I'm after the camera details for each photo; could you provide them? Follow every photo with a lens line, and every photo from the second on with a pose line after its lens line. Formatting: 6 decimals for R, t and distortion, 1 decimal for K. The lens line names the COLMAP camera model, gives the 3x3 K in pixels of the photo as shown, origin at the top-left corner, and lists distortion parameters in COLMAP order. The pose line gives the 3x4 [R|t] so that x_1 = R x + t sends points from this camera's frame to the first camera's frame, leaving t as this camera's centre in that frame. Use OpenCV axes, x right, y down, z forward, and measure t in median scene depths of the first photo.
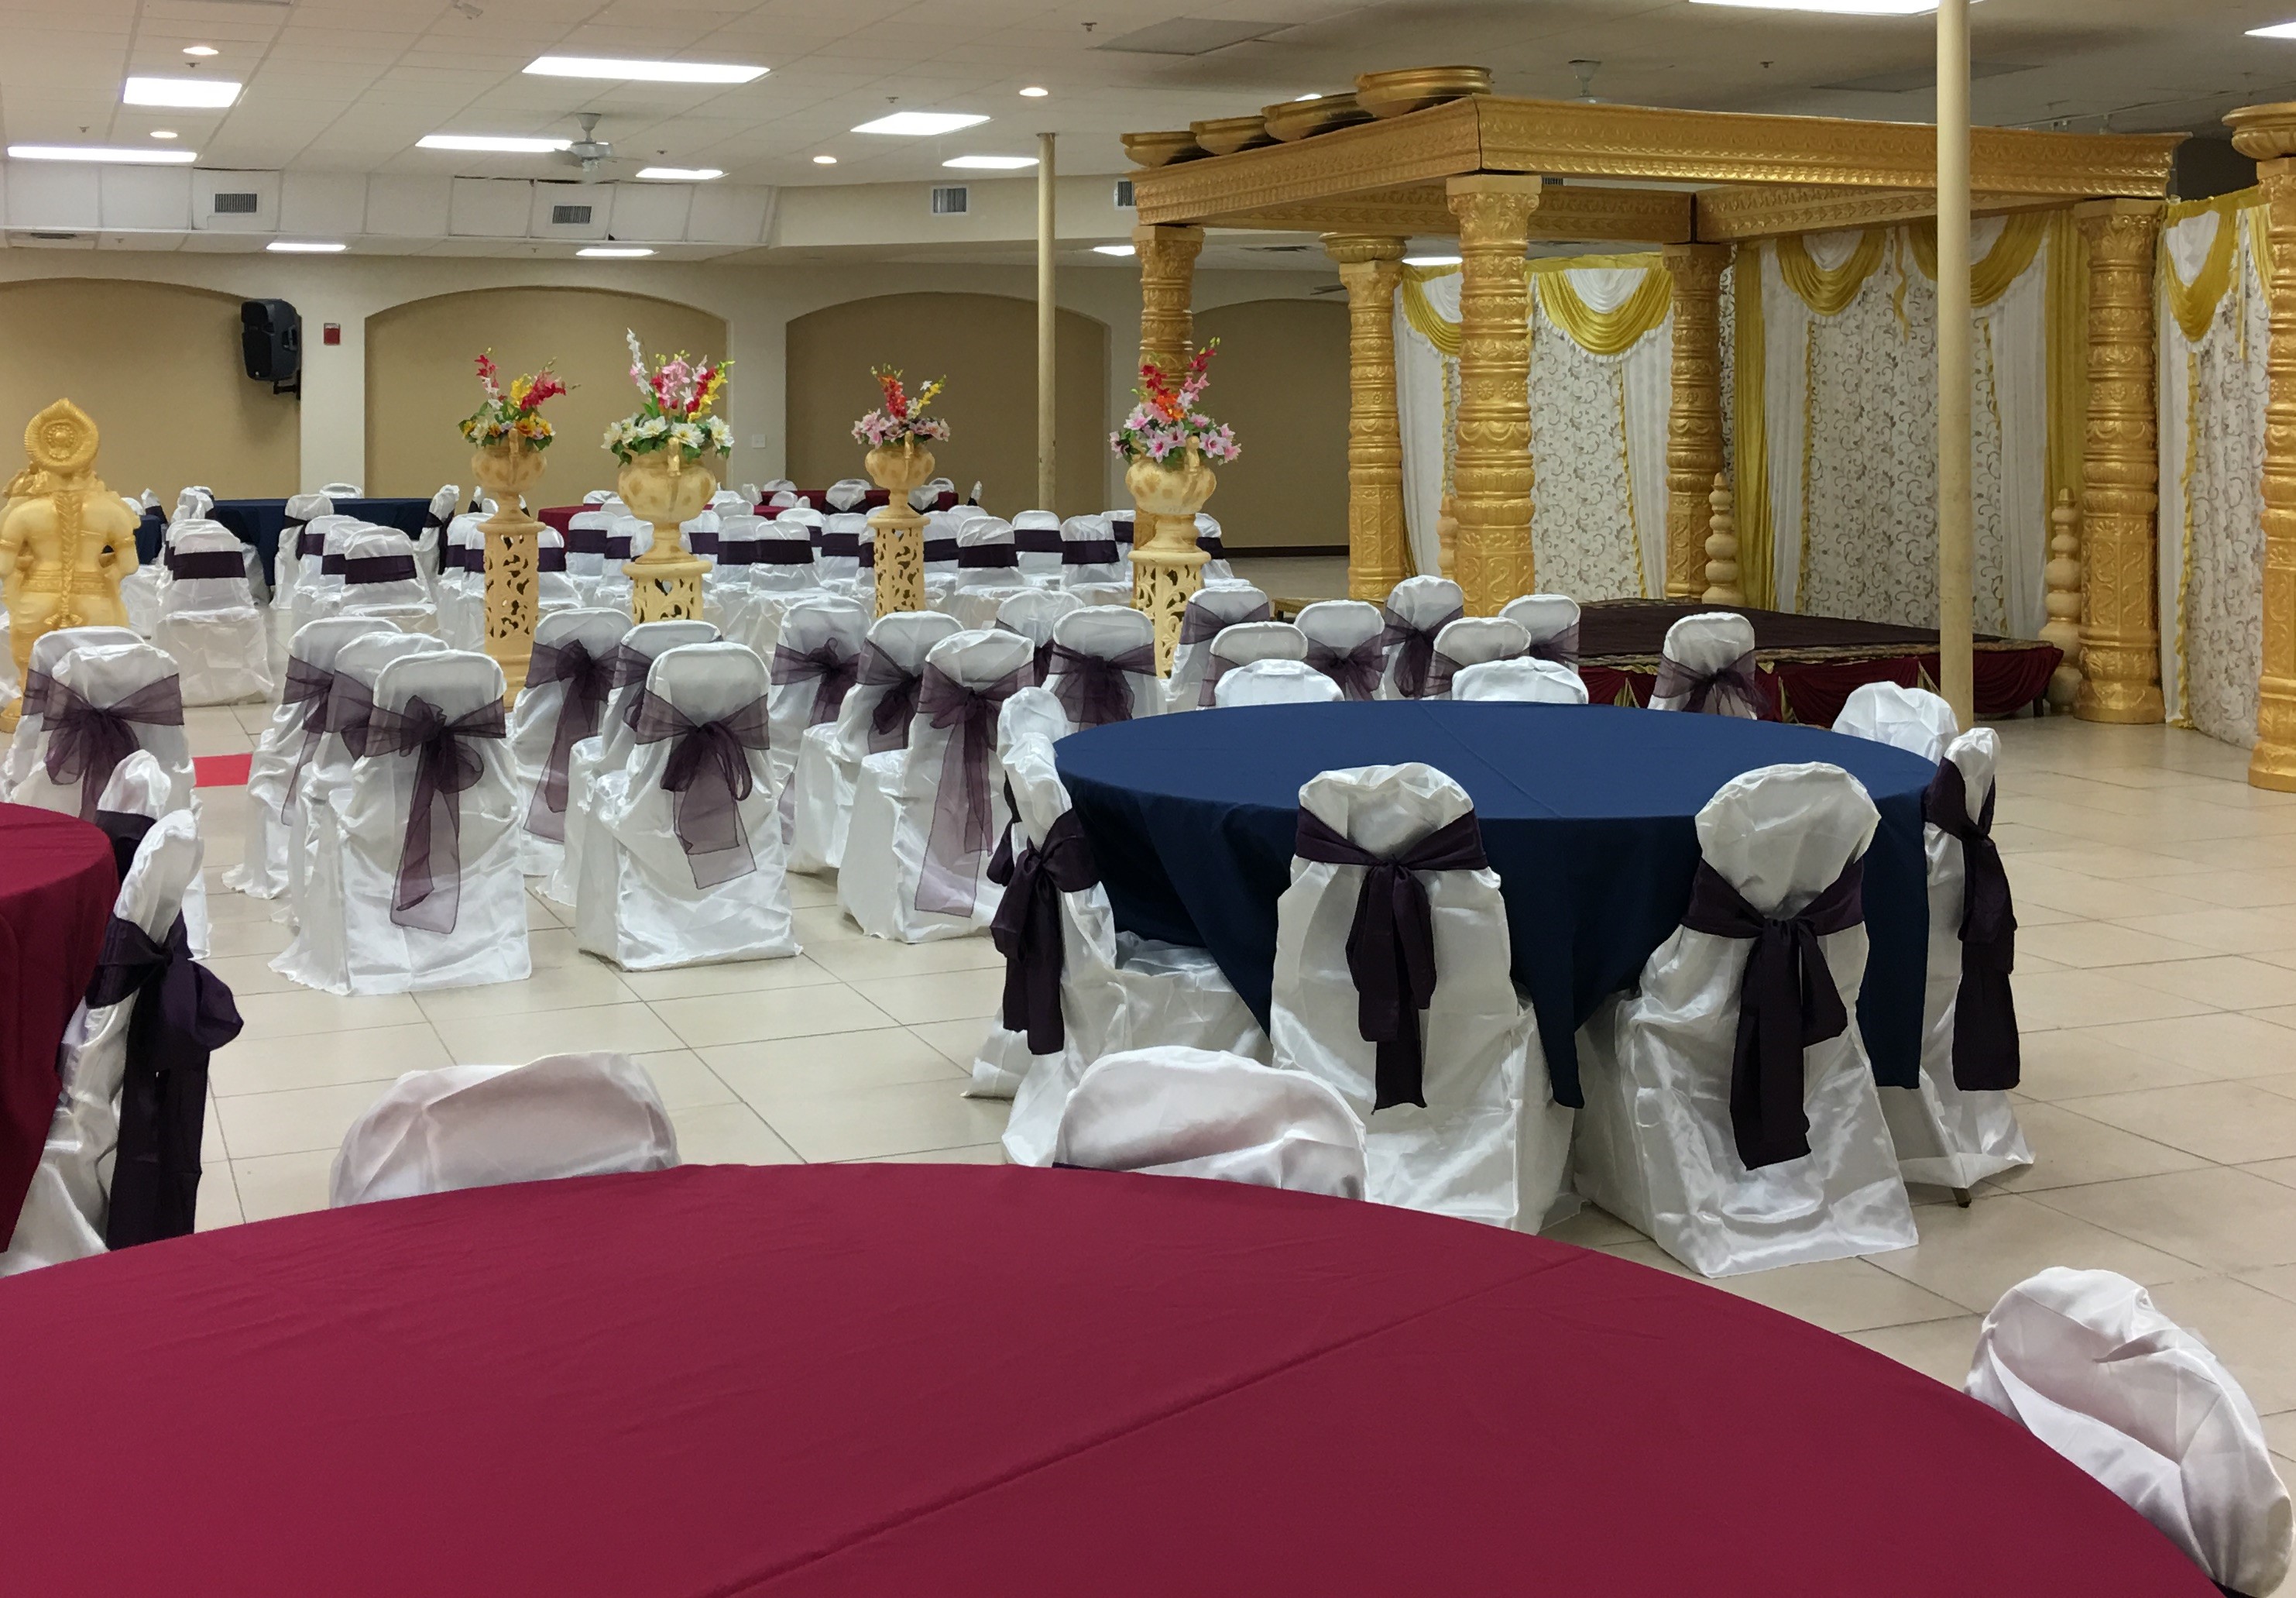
lens RADIAL K [[2517.5, 0, 1155.4], [0, 2517.5, 404.9], [0, 0, 1]] dist [0.077418, -0.021584]
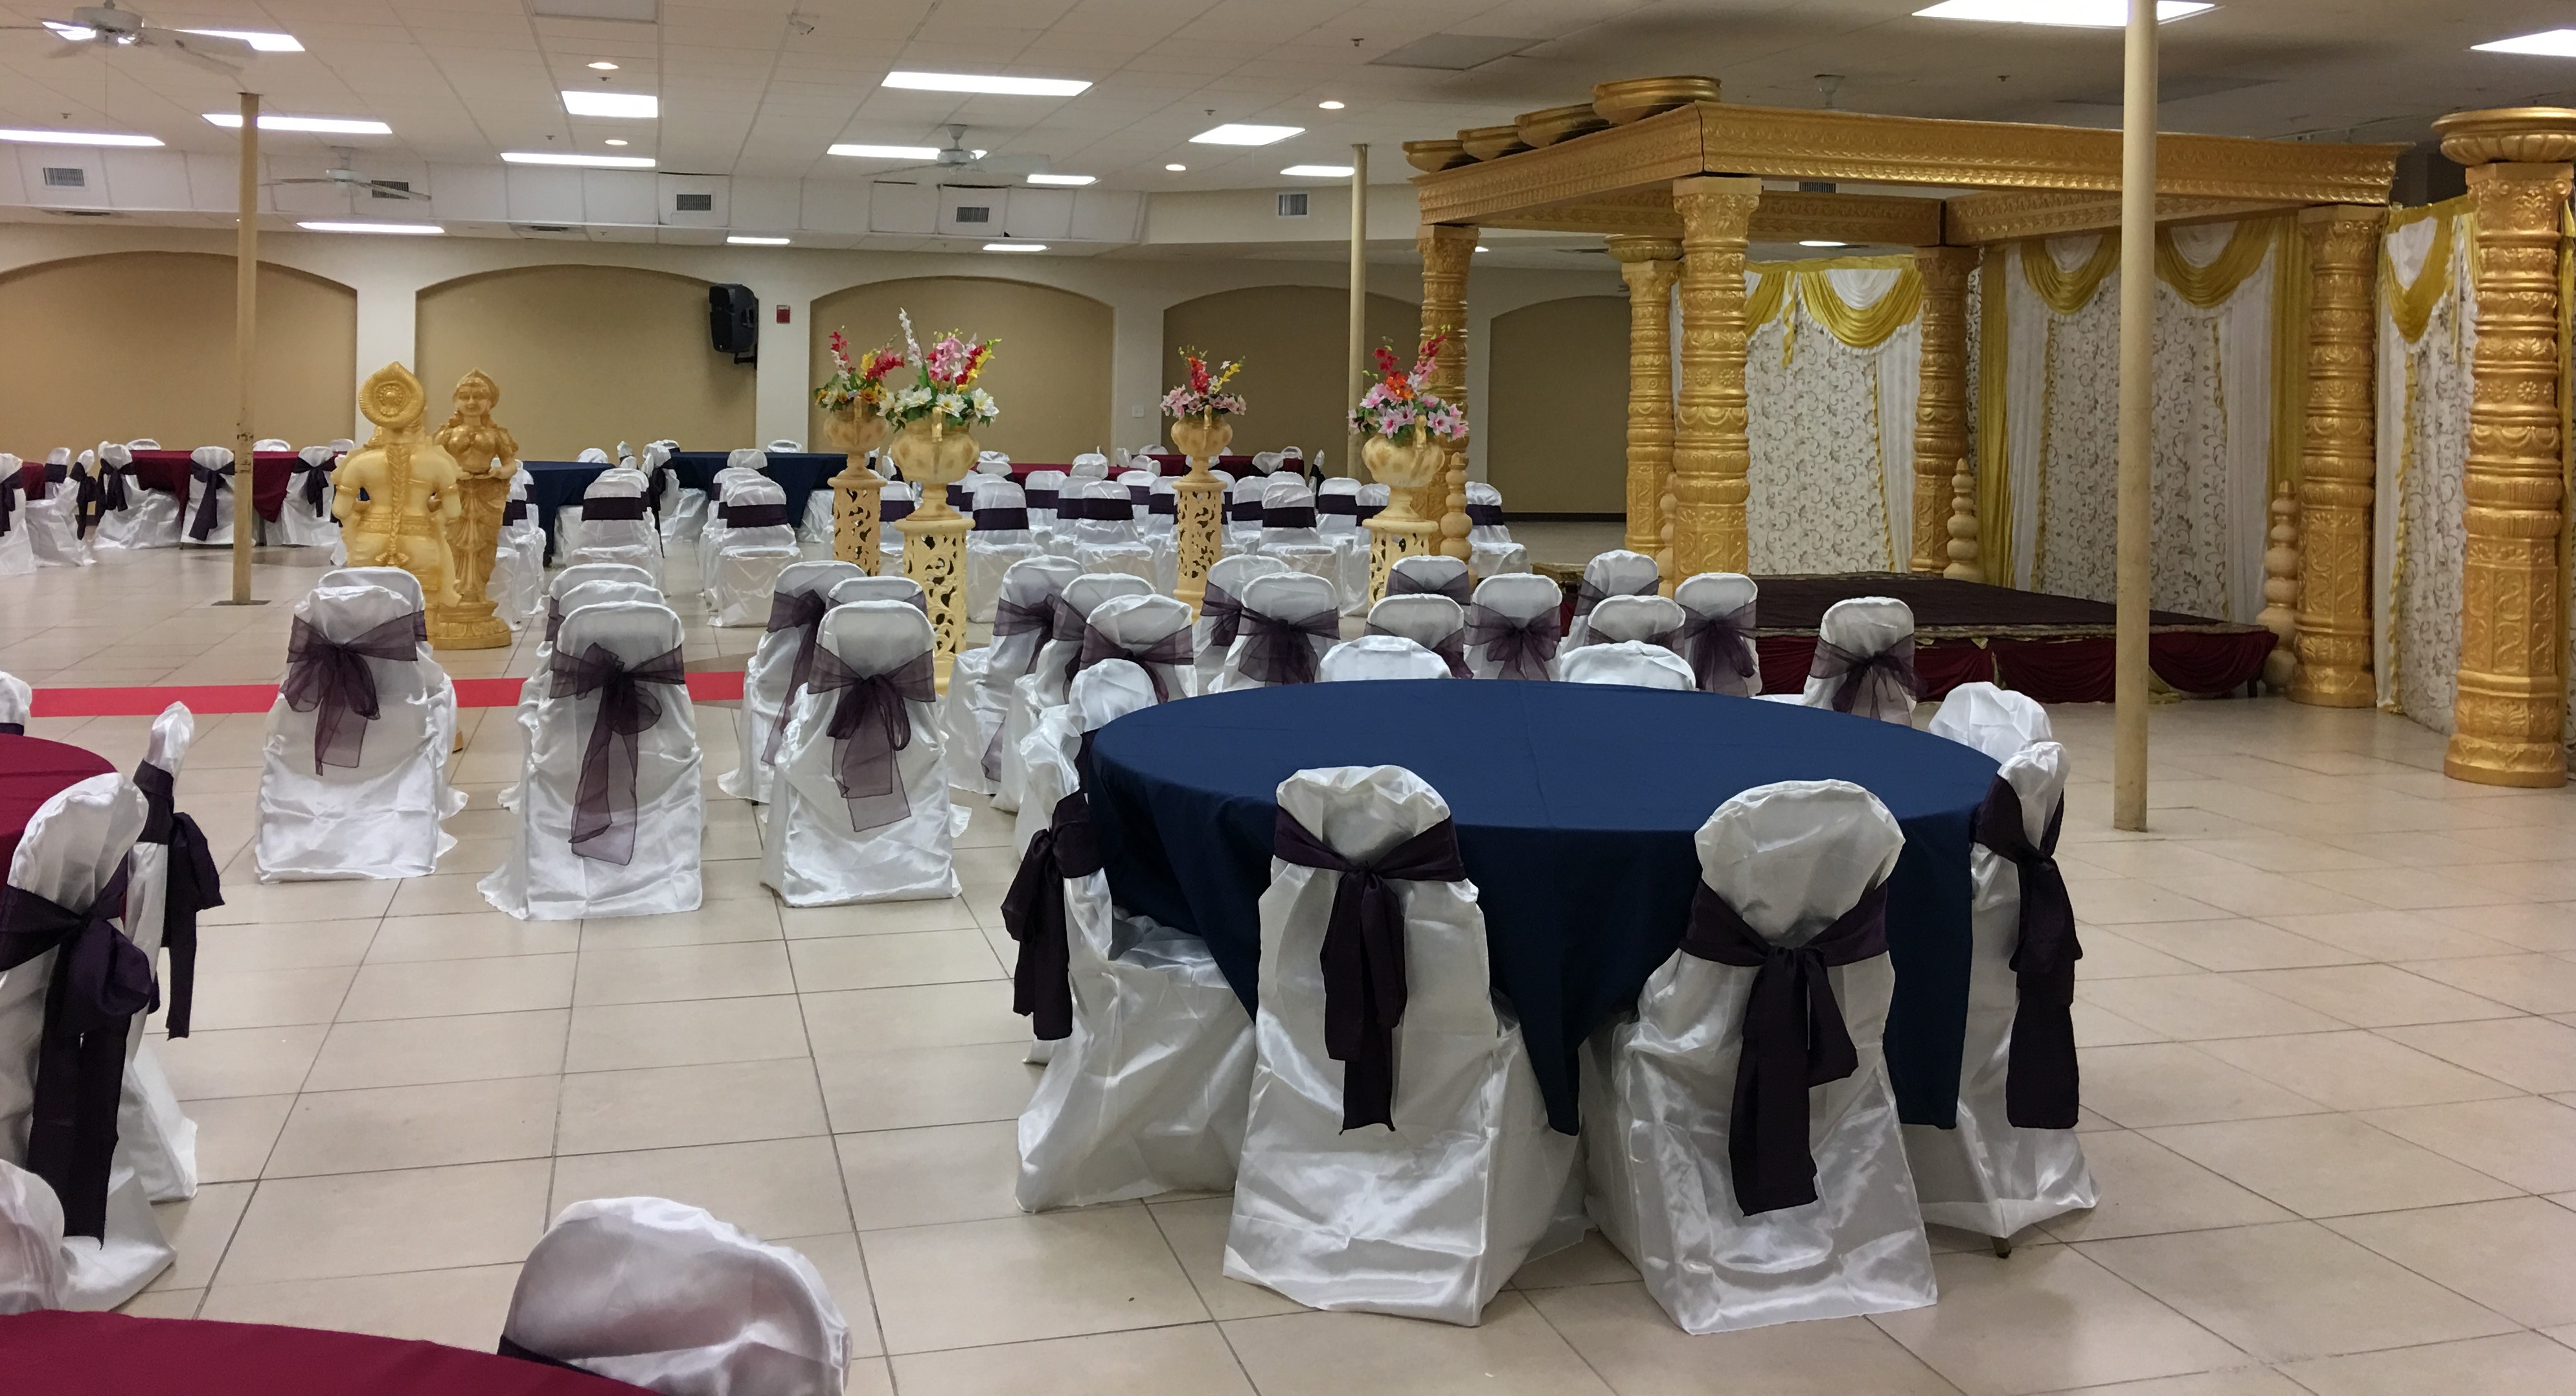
lens RADIAL K [[2117.9, 0, 1290.1], [0, 2117.9, 392.9], [0, 0, 1]] dist [0.106860, -0.147049]
pose [[0.993060, 0.018446, -0.116155, 0.067110], [-0.018007, 0.999826, 0.004829, -0.000550], [0.116224, -0.002704, 0.993219, 0.087583]]
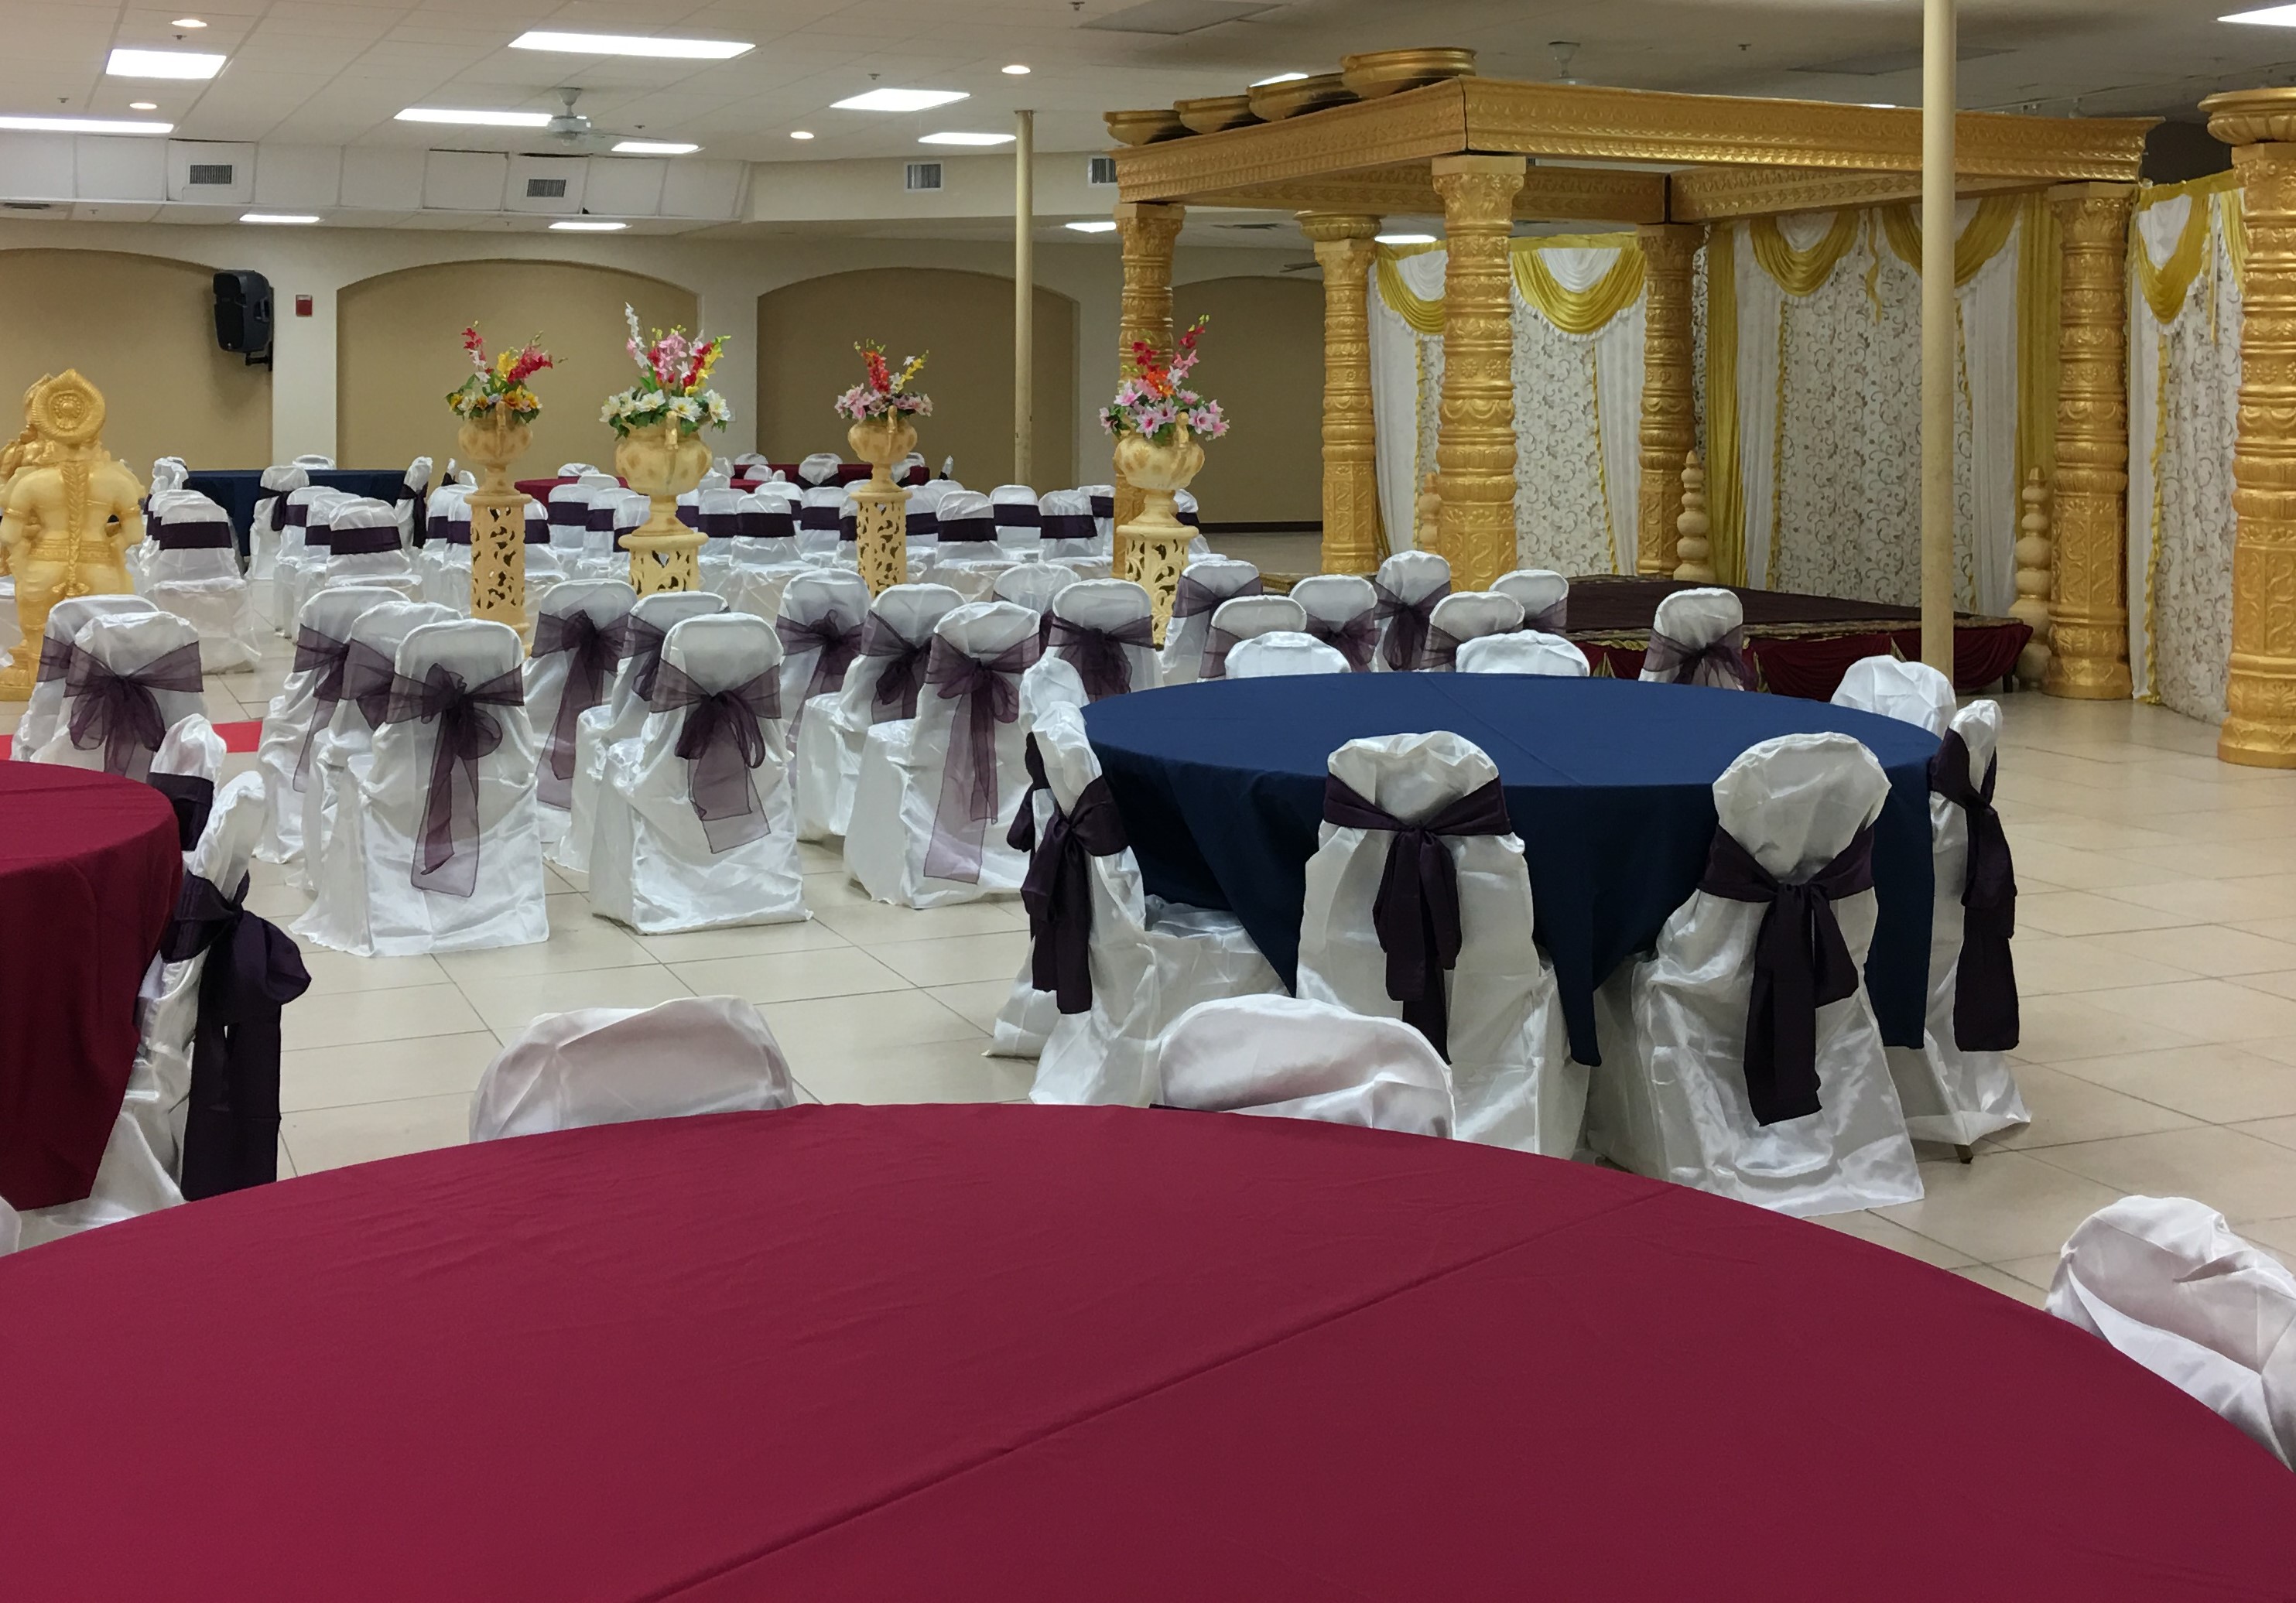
lens RADIAL K [[2515.4, 0, 1138.0], [0, 2515.4, 406.4], [0, 0, 1]] dist [0.075345, -0.013828]
pose [[0.999931, 0.004945, 0.010628, -0.014088], [-0.005053, 0.999935, 0.010234, -0.000297], [-0.010577, -0.010287, 0.999891, -0.011076]]
